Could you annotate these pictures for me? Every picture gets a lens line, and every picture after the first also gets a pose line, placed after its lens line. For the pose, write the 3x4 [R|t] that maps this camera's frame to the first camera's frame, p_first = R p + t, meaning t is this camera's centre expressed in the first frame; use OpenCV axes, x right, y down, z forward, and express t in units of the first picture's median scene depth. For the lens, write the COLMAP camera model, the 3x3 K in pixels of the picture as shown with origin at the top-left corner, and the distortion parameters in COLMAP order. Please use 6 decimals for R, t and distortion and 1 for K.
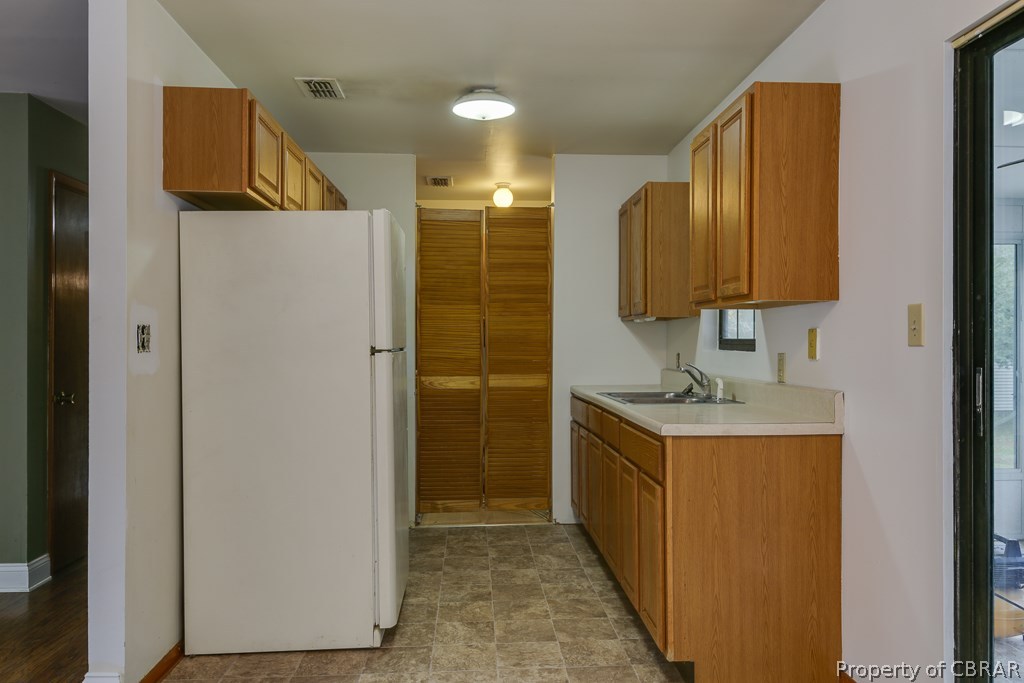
lens RADIAL K [[776.9, 0, 517.0], [0, 776.9, 337.1], [0, 0, 1]] dist [0.020974, -0.015472]
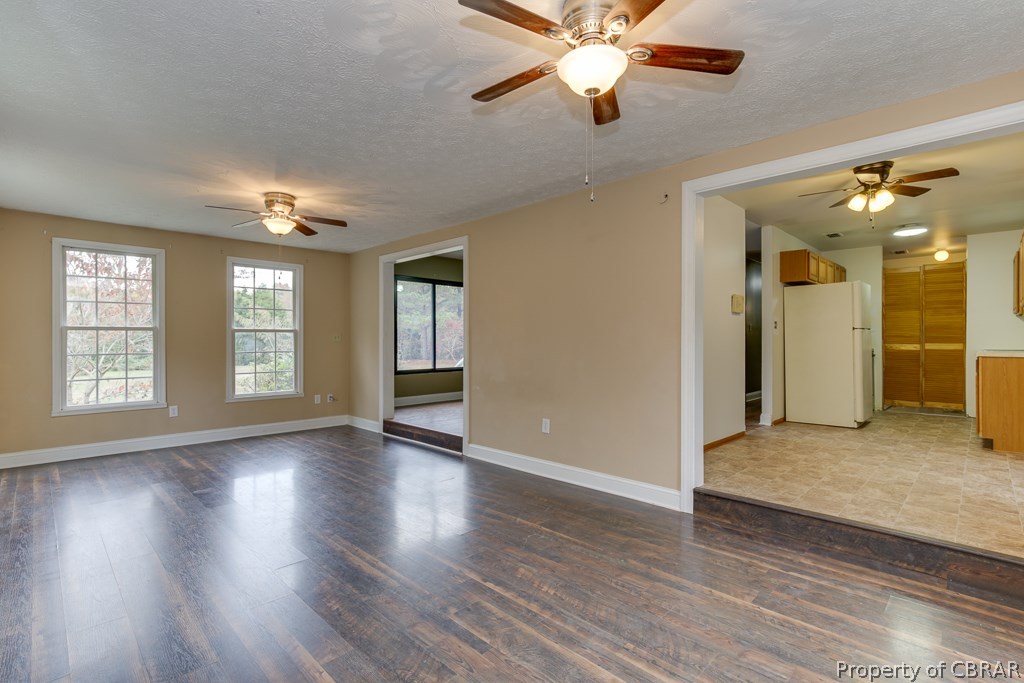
lens RADIAL K [[476.4, 0, 517.0], [0, 476.4, 334.0], [0, 0, 1]] dist [0.000965, 0.002179]
pose [[0.673454, -0.003505, -0.739220, 0.250220], [0.001456, 0.999993, -0.003415, 0.036007], [0.739227, 0.001223, 0.673455, -1.001672]]
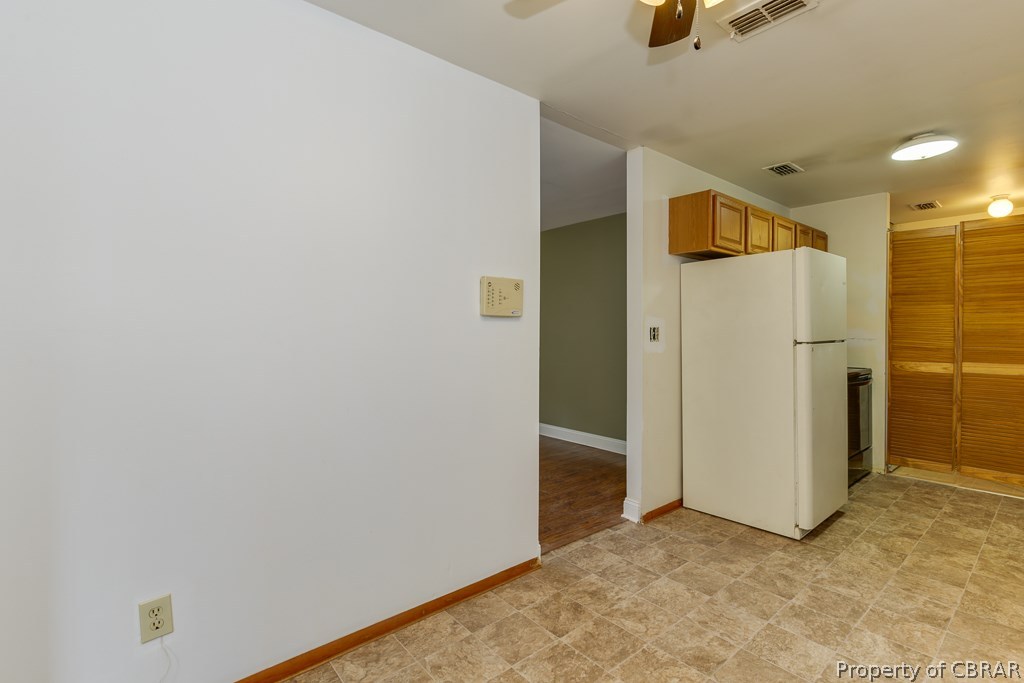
lens RADIAL K [[476.4, 0, 517.2], [0, 476.4, 335.4], [0, 0, 1]] dist [0.000965, 0.002179]
pose [[0.607263, 0.010342, -0.794434, 0.183808], [0.004603, 0.999853, 0.016535, -0.011913], [0.794488, -0.013698, 0.607126, 0.013238]]
